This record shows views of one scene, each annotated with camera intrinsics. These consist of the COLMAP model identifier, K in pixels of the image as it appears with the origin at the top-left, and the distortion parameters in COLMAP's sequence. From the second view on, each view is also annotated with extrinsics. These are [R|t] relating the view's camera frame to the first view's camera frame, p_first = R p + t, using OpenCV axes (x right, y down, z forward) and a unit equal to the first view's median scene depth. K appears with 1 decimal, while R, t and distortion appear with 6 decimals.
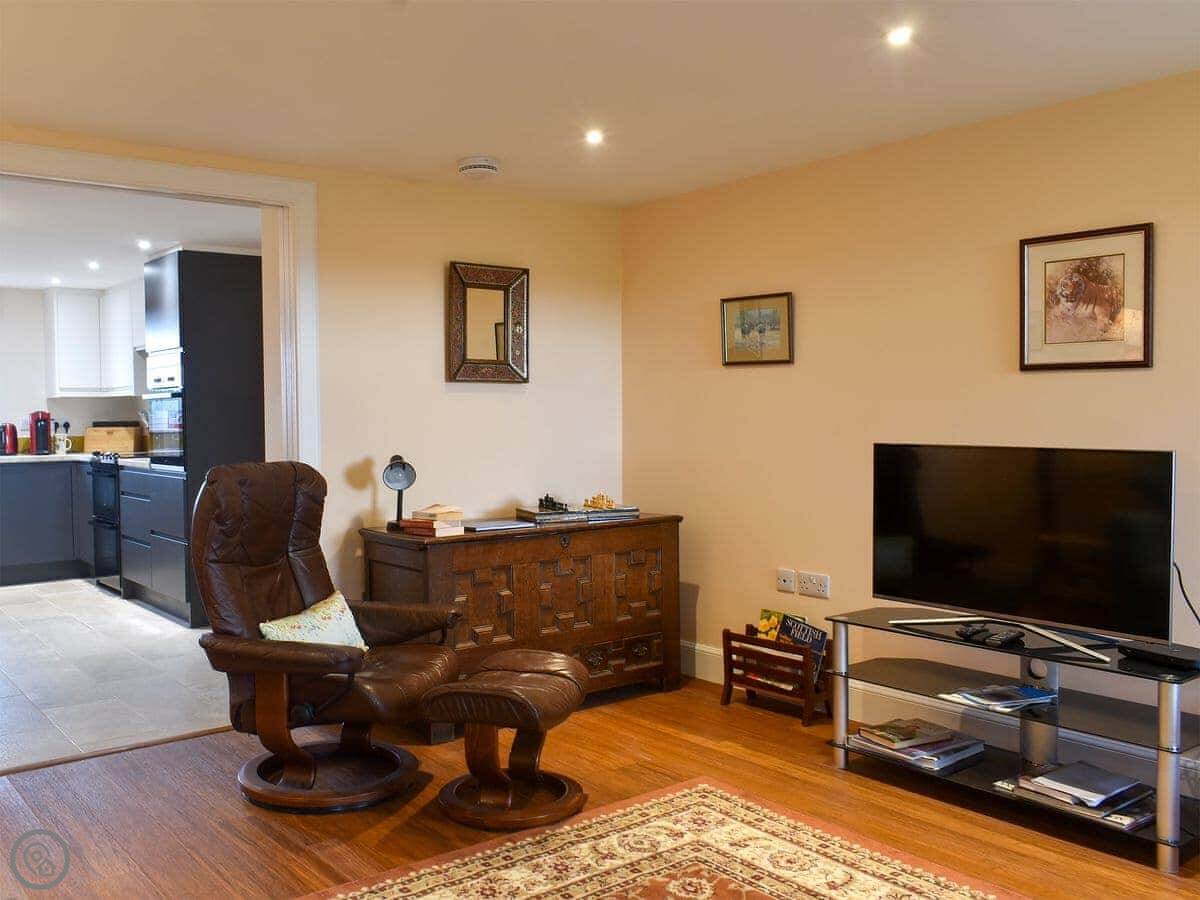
lens RADIAL K [[1068.7, 0, 601.2], [0, 1068.7, 454.4], [0, 0, 1]] dist [-0.004716, 0.004063]
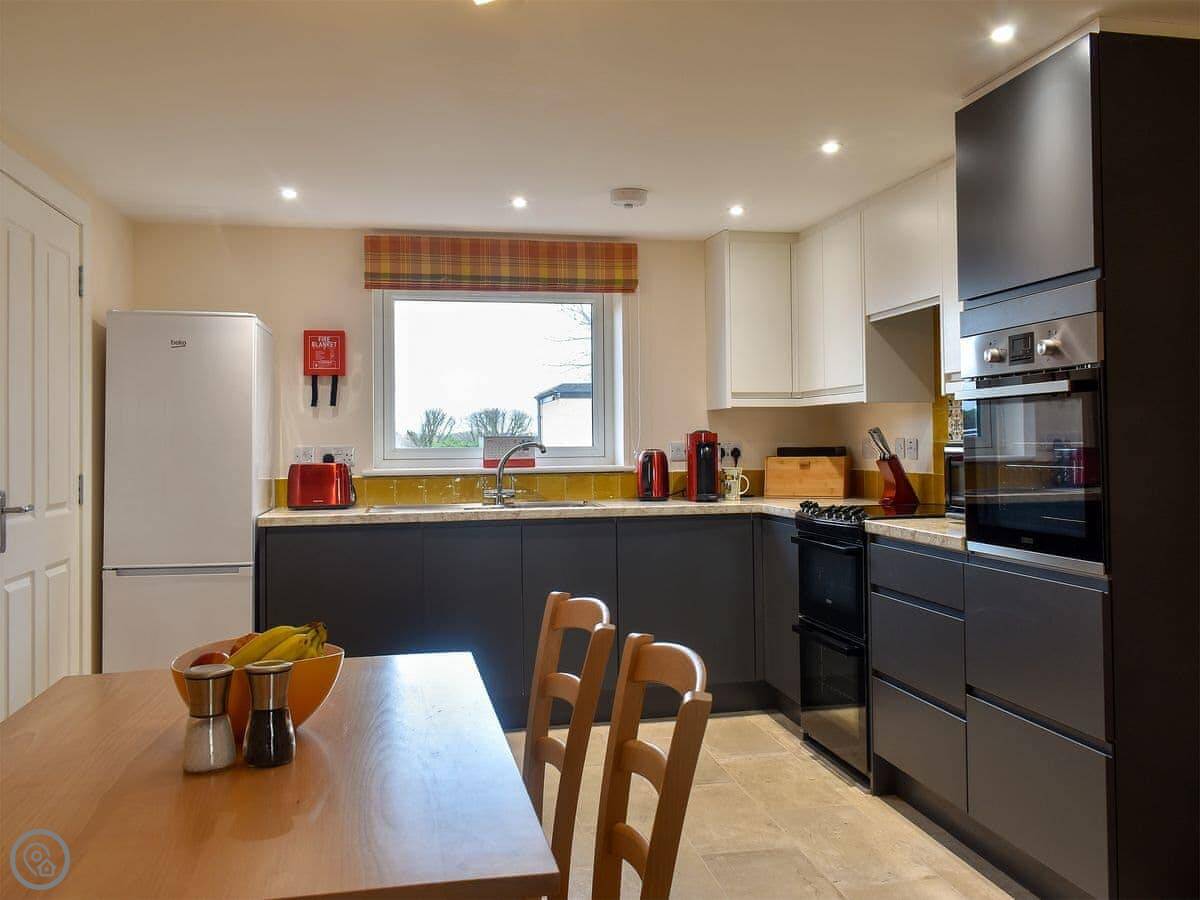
lens RADIAL K [[1068.7, 0, 600.1], [0, 1068.7, 443.2], [0, 0, 1]] dist [-0.004716, 0.004063]
pose [[0.877180, 0.002420, -0.480156, -0.278270], [-0.018140, 0.999440, -0.028103, -0.014310], [0.479819, 0.033362, 0.876733, 0.423757]]
